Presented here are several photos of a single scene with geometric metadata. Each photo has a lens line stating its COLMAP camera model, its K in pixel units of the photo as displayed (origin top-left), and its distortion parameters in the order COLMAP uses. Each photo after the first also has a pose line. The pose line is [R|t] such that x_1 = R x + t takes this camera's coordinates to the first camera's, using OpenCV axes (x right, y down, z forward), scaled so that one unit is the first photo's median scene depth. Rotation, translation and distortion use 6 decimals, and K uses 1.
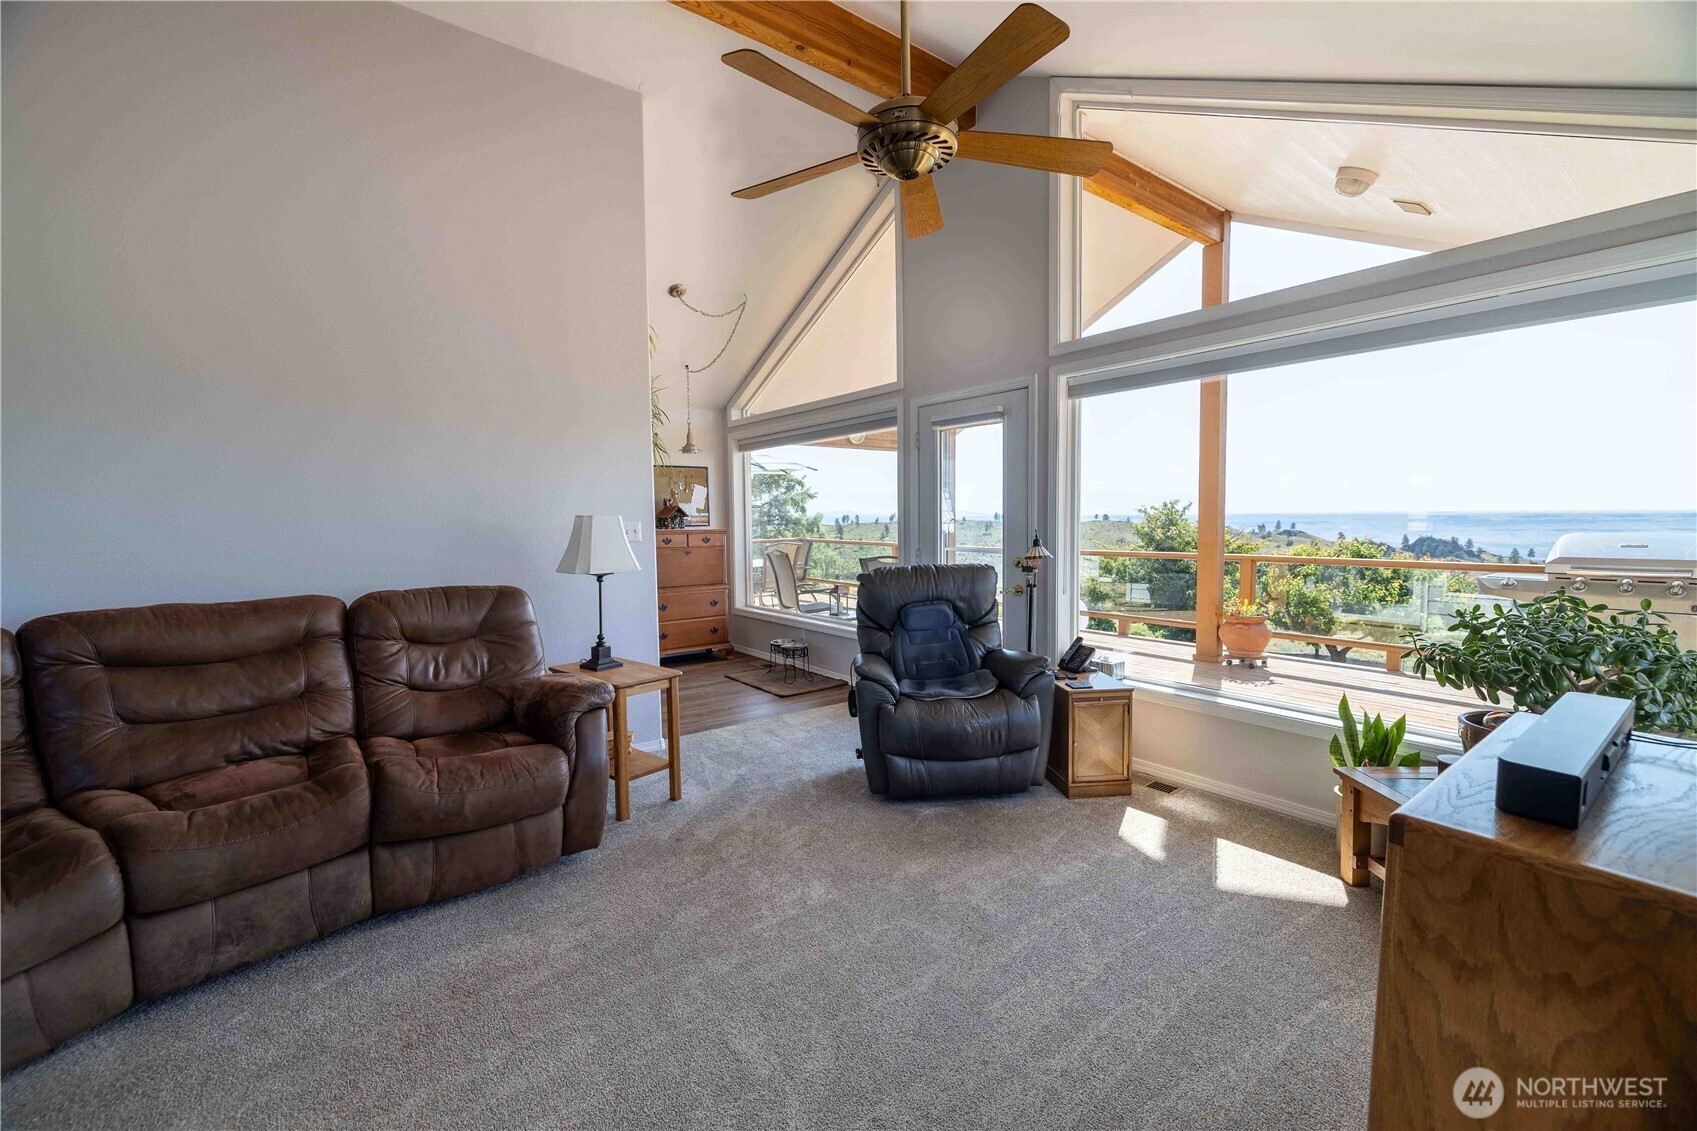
lens RADIAL K [[712.2, 0, 840.9], [0, 712.2, 560.1], [0, 0, 1]] dist [-0.000001, -0.000277]
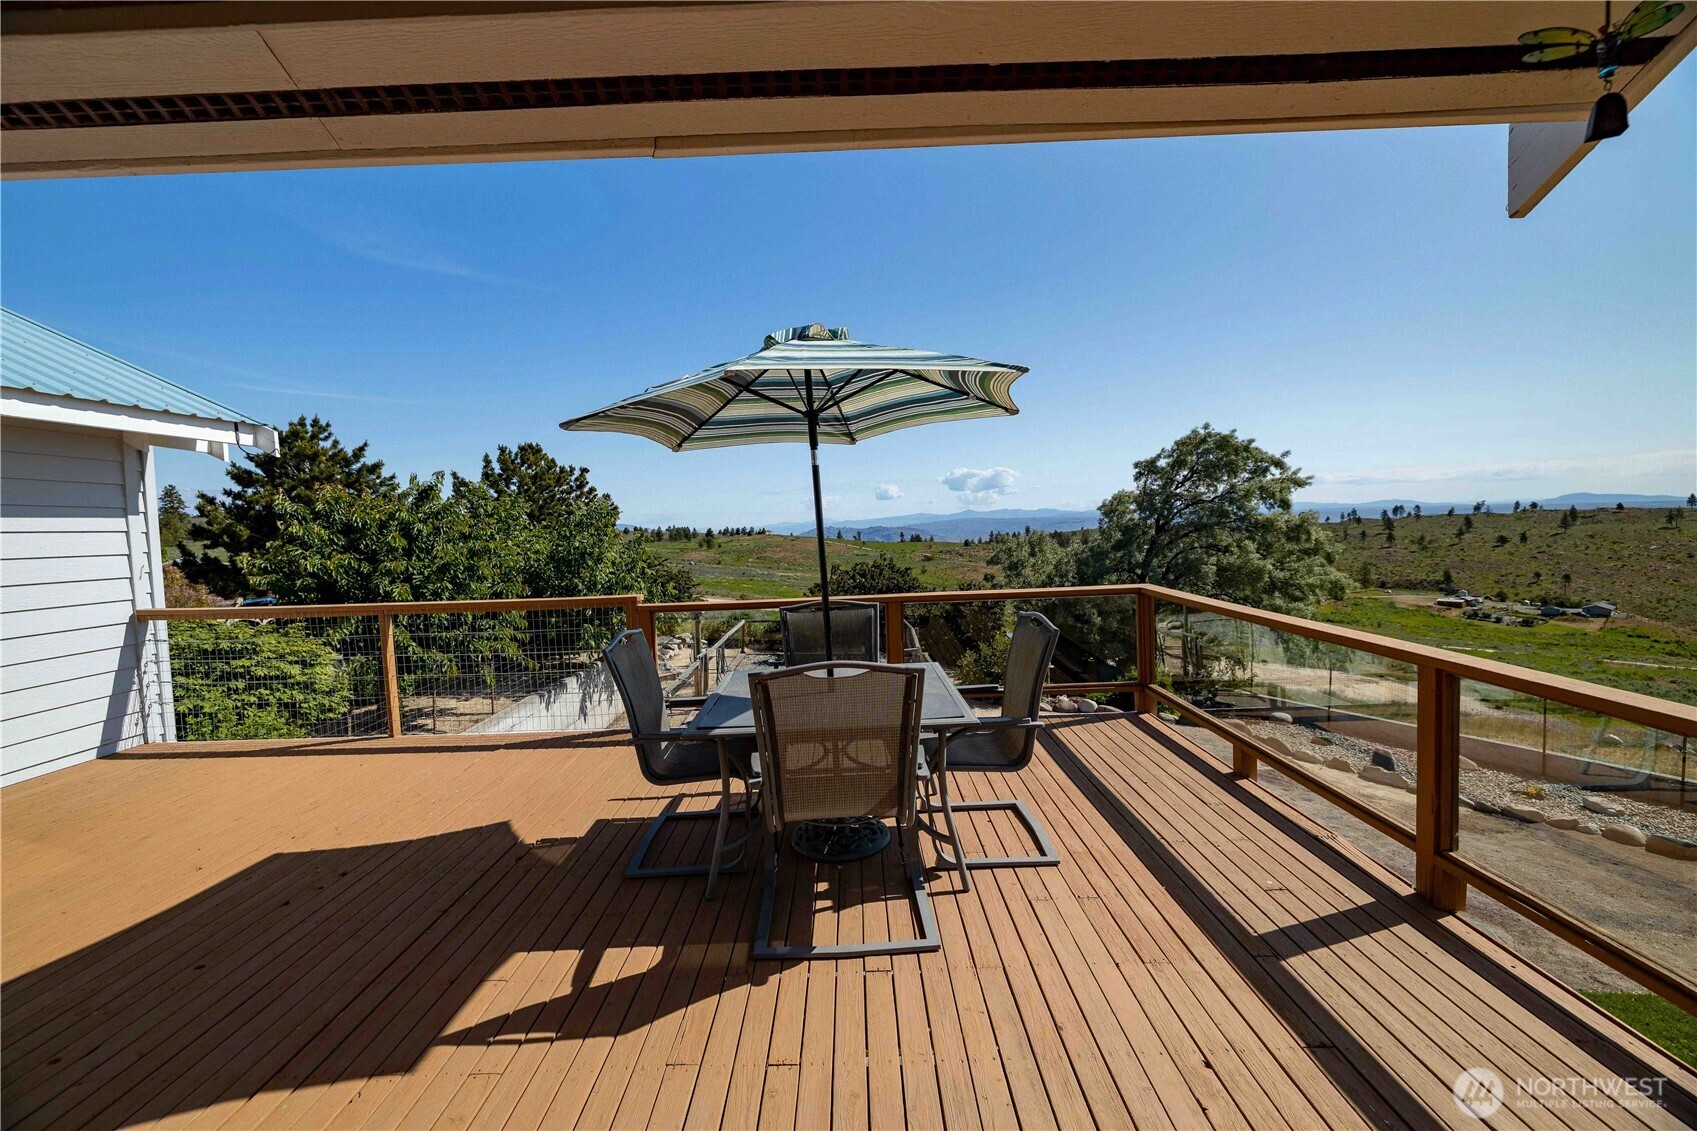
lens RADIAL K [[712.2, 0, 840.9], [0, 712.2, 560.1], [0, 0, 1]] dist [-0.000001, -0.000277]
pose [[0.791087, 0.017638, -0.611449, 0.023618], [-0.015438, 0.999841, 0.008868, -0.021043], [0.611508, 0.002424, 0.791234, 0.257453]]
